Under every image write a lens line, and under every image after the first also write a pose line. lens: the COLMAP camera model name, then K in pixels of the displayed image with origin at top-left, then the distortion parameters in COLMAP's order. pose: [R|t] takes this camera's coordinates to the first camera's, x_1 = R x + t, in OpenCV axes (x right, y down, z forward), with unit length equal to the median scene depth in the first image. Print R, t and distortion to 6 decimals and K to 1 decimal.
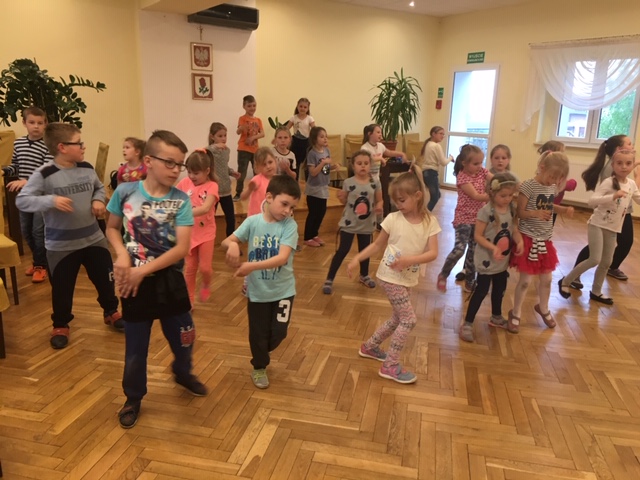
lens RADIAL K [[547.6, 0, 321.8], [0, 547.6, 239.8], [0, 0, 1]] dist [0.079243, -0.104887]
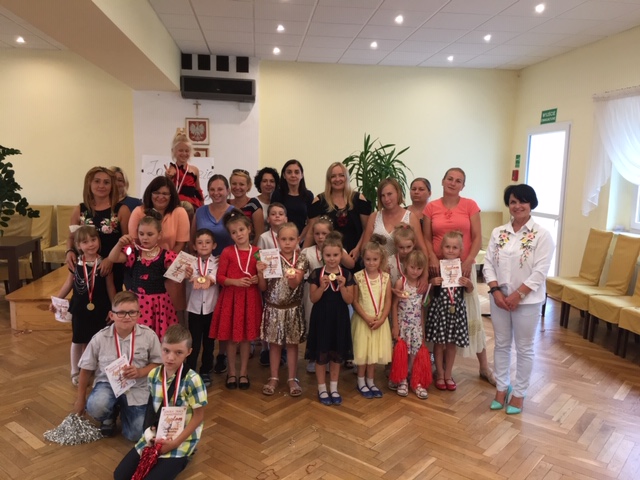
lens RADIAL K [[547.6, 0, 320.4], [0, 547.6, 239.8], [0, 0, 1]] dist [0.079243, -0.104887]
pose [[0.892375, 0.049485, -0.448574, 0.430521], [-0.100317, 0.990853, -0.090258, -0.074071], [0.440004, 0.125544, 0.889177, 0.251594]]
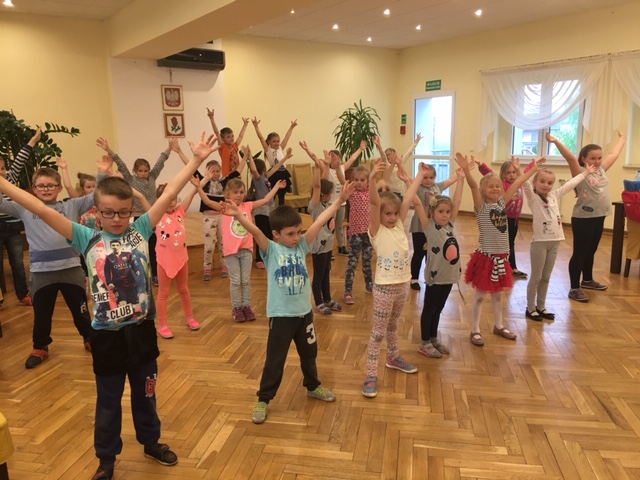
lens RADIAL K [[547.6, 0, 322.5], [0, 547.6, 240.9], [0, 0, 1]] dist [0.079243, -0.104887]
pose [[0.998317, -0.053874, 0.021471, 0.032782], [0.054791, 0.997495, -0.044734, 0.006382], [-0.019007, 0.045835, 0.998768, -0.052340]]
